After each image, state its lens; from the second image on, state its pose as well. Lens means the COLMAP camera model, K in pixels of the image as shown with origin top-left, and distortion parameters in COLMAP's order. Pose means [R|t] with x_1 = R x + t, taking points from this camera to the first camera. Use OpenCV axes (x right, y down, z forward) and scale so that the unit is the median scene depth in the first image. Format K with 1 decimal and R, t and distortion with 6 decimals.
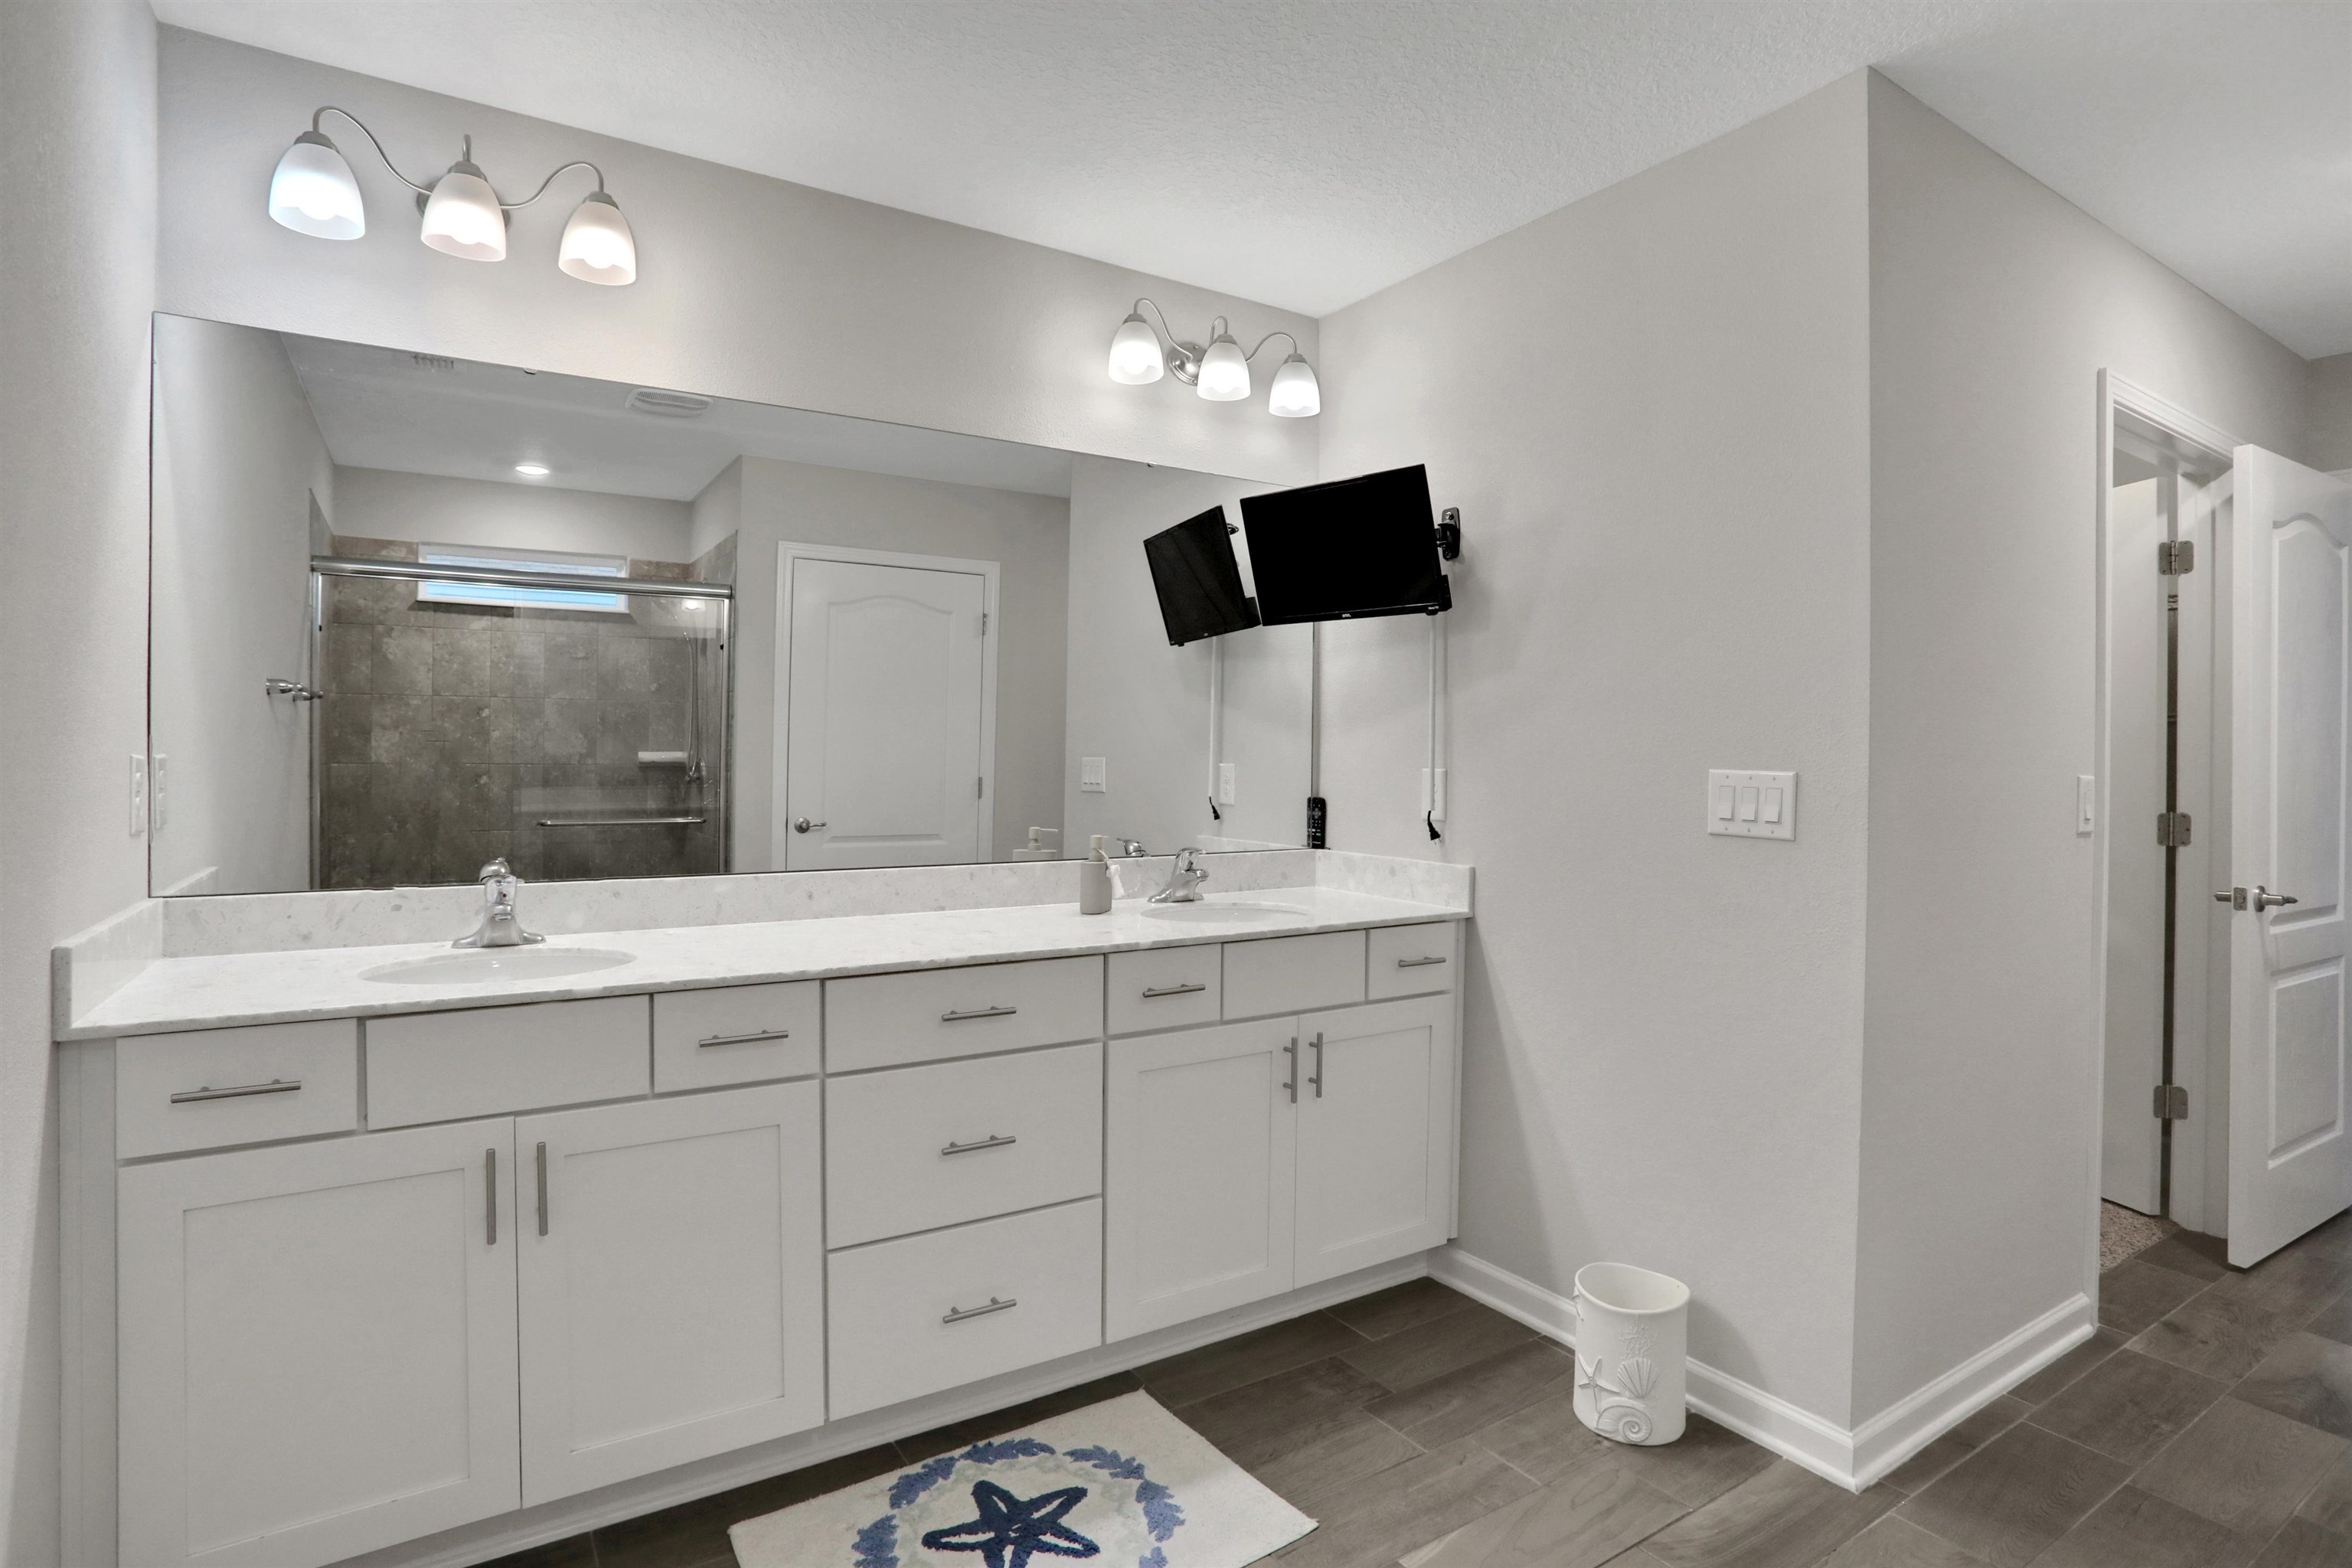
lens RADIAL K [[1090.6, 0, 1176.0], [0, 1090.6, 784.0], [0, 0, 1]] dist [-0.019564, 0.000839]
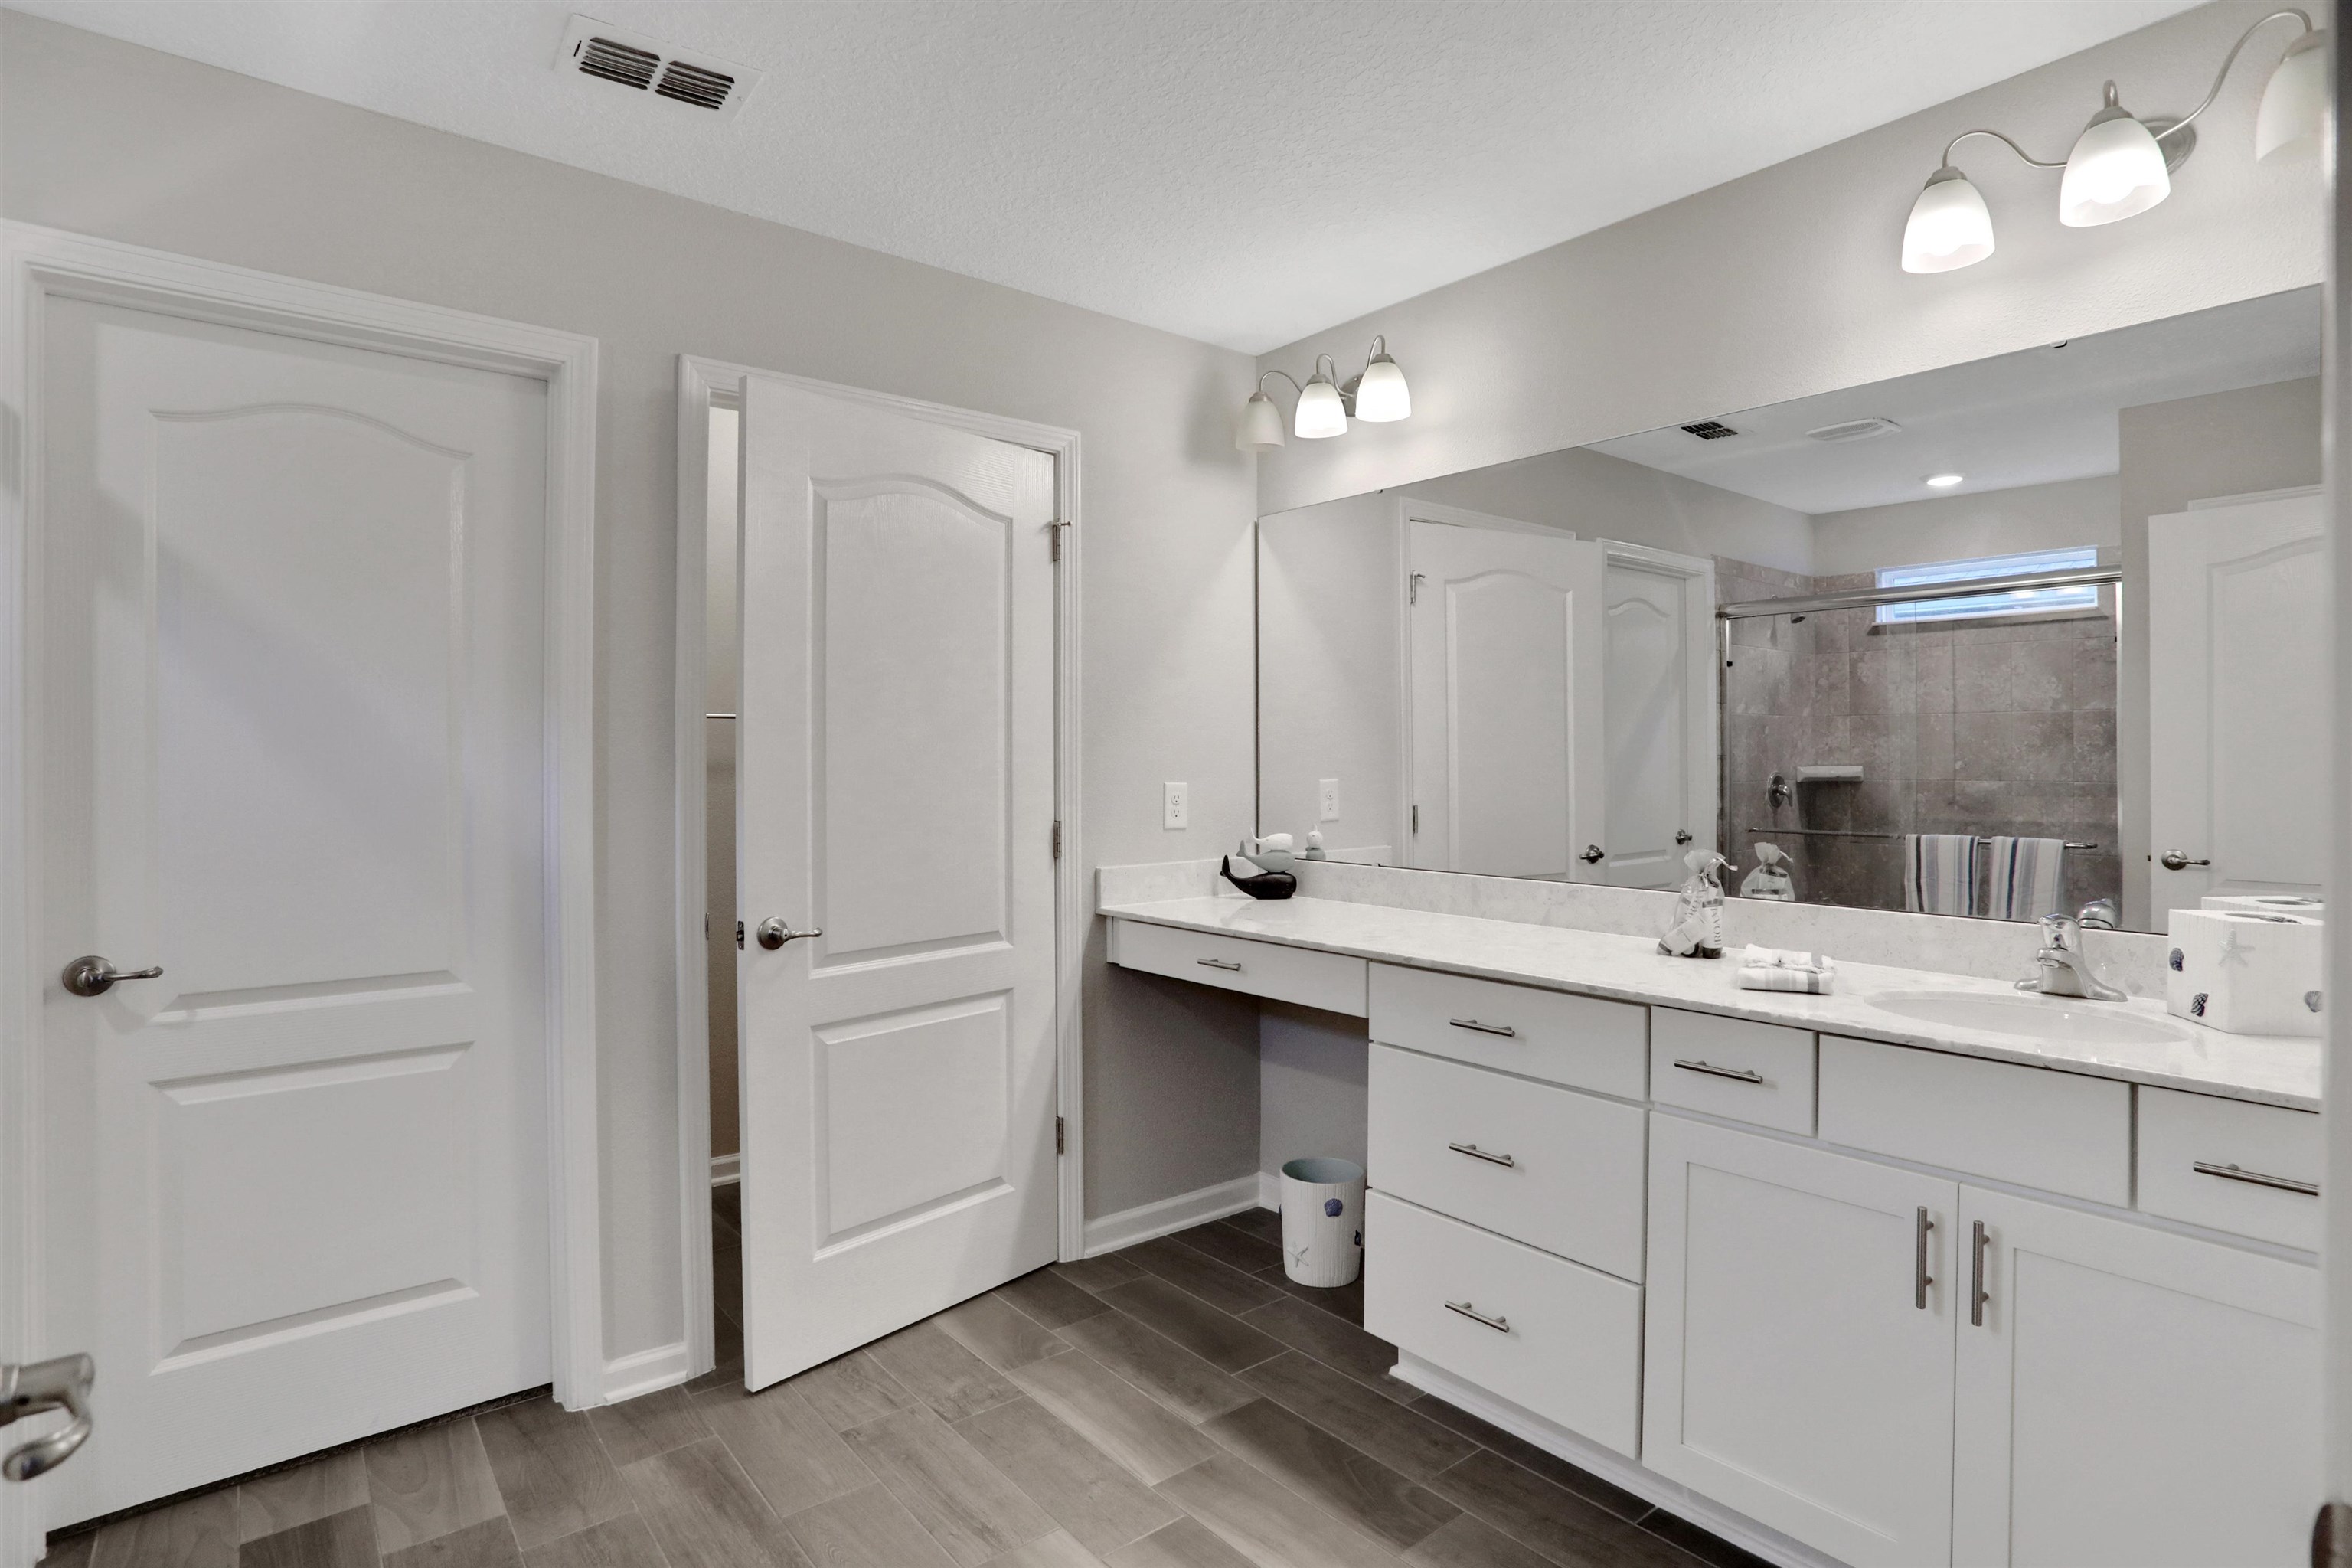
lens RADIAL K [[1226.1, 0, 1200.1], [0, 1226.1, 777.0], [0, 0, 1]] dist [-0.066633, 0.043289]
pose [[0.199499, -0.000620, -0.979898, 0.281737], [-0.030052, 0.999526, -0.006751, -0.002717], [0.979437, 0.030795, 0.199385, 0.159504]]
